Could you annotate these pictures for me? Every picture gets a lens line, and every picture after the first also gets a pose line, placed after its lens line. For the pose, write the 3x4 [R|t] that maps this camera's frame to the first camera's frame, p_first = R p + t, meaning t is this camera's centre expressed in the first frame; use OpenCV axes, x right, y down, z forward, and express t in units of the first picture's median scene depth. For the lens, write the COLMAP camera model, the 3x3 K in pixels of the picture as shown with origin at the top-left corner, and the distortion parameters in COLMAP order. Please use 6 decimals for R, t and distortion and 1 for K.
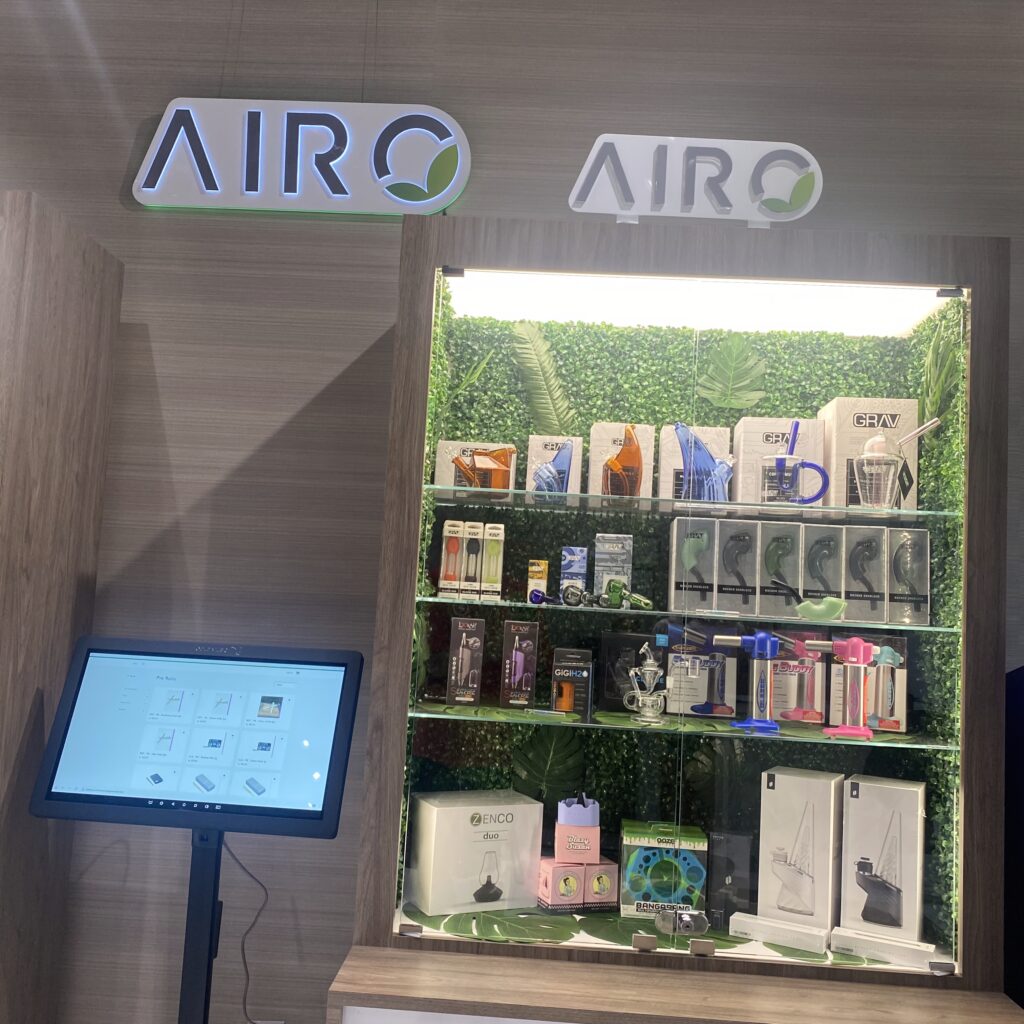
lens RADIAL K [[954.8, 0, 512.0], [0, 954.8, 512.0], [0, 0, 1]] dist [0.081124, -0.173950]
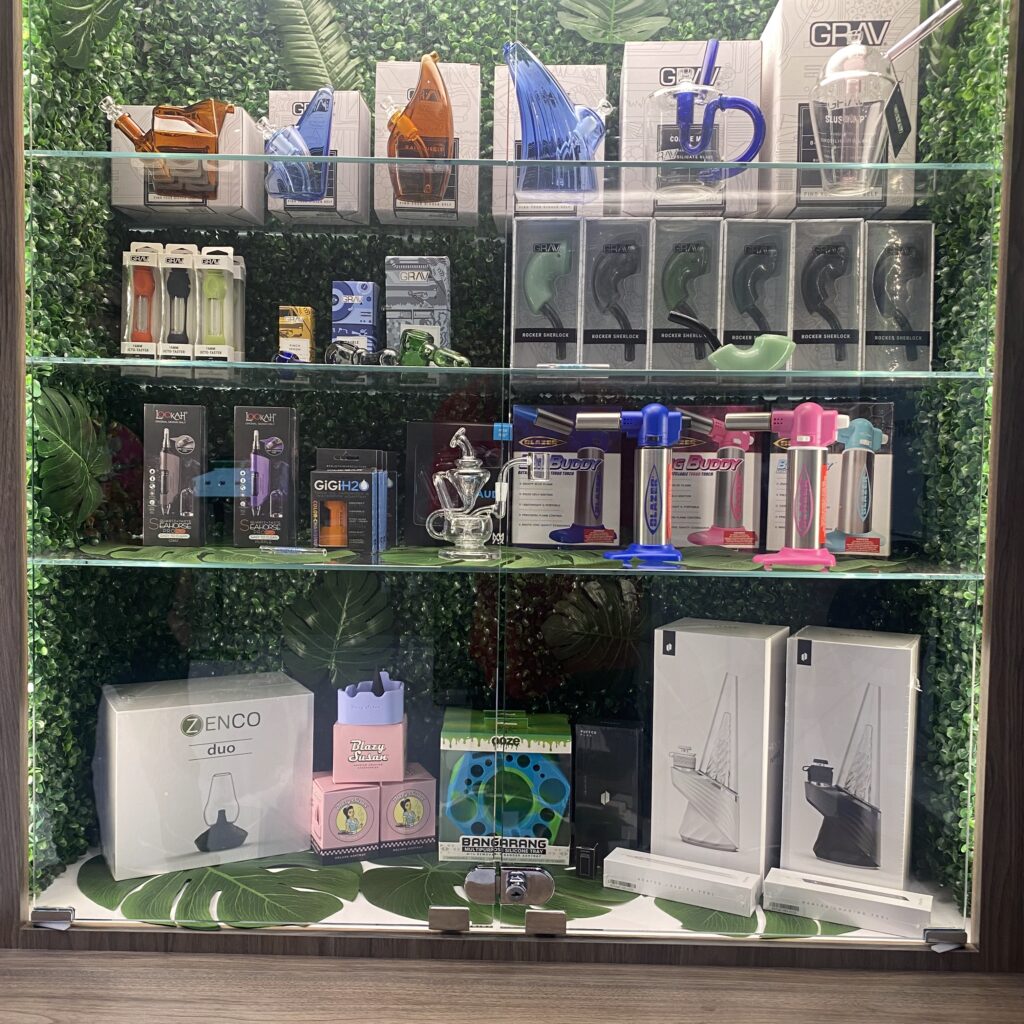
lens RADIAL K [[954.8, 0, 512.0], [0, 954.8, 512.0], [0, 0, 1]] dist [0.081124, -0.173950]
pose [[0.998916, -0.040651, 0.022680, 0.155028], [0.036898, 0.988503, 0.146630, 0.101221], [-0.028380, -0.145634, 0.988931, 0.401619]]
